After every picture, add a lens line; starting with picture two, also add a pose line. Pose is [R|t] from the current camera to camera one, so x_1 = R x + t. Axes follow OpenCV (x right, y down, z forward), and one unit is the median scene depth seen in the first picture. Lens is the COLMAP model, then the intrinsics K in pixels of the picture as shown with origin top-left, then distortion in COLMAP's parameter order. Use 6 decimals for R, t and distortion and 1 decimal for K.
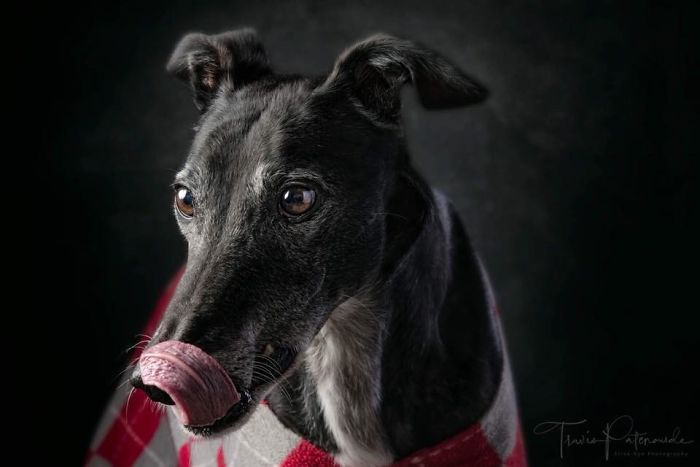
lens RADIAL K [[2902.6, 0, 350.0], [0, 2902.6, 233.5], [0, 0, 1]] dist [0.009768, -0.964280]
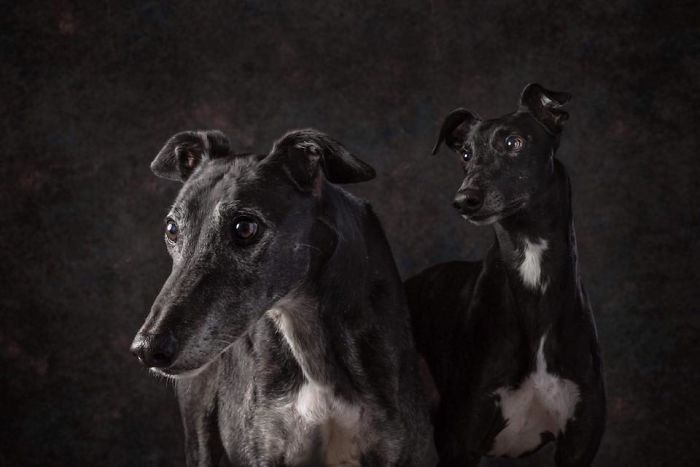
lens RADIAL K [[2902.6, 0, 350.0], [0, 2902.6, 233.5], [0, 0, 1]] dist [0.009768, -0.964280]
pose [[0.999448, 0.013587, 0.030309, -0.009956], [-0.014122, 0.999747, 0.017508, -0.037189], [-0.030064, -0.017926, 0.999387, -0.499675]]
